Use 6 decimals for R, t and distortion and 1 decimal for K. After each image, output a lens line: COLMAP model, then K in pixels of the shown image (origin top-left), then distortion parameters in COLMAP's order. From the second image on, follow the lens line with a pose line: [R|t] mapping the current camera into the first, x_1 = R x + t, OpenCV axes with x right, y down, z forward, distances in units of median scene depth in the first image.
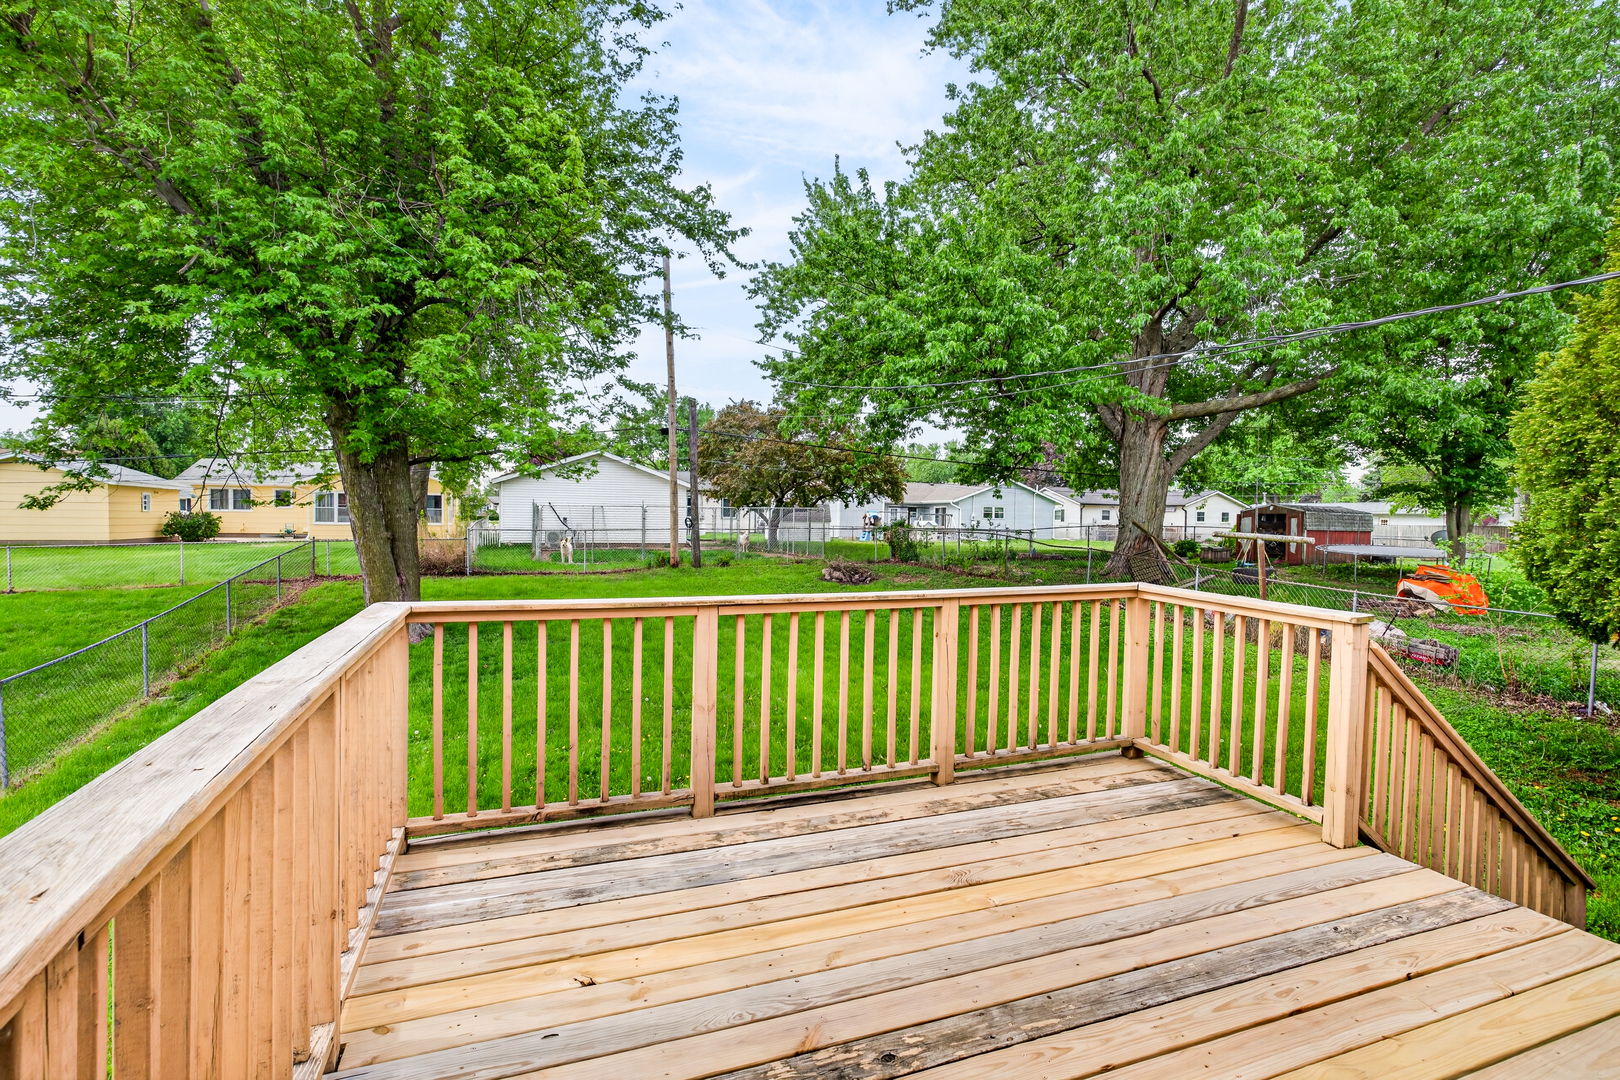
lens RADIAL K [[777.7, 0, 814.1], [0, 777.7, 513.6], [0, 0, 1]] dist [-0.006046, 0.001305]
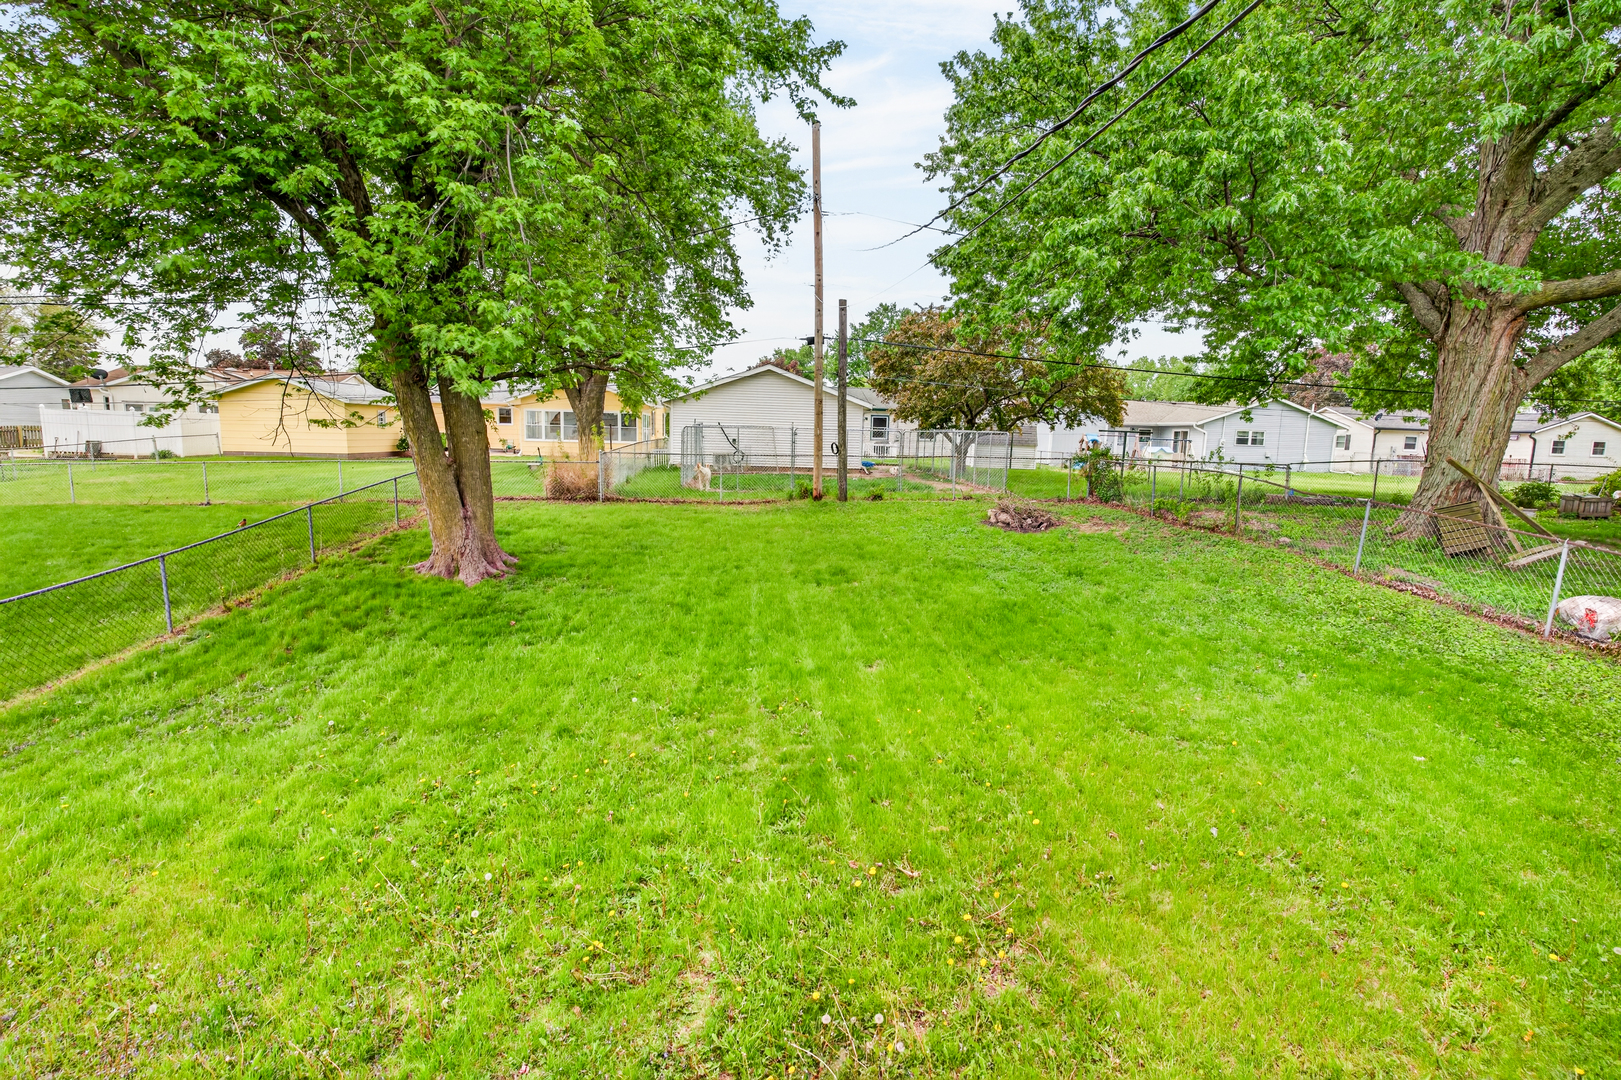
lens RADIAL K [[778.2, 0, 814.6], [0, 778.2, 513.6], [0, 0, 1]] dist [-0.006046, 0.001305]
pose [[0.956625, 0.042095, -0.288264, 0.055115], [-0.011810, 0.994296, 0.106003, -0.006071], [0.291082, -0.098001, 0.951665, 0.137403]]
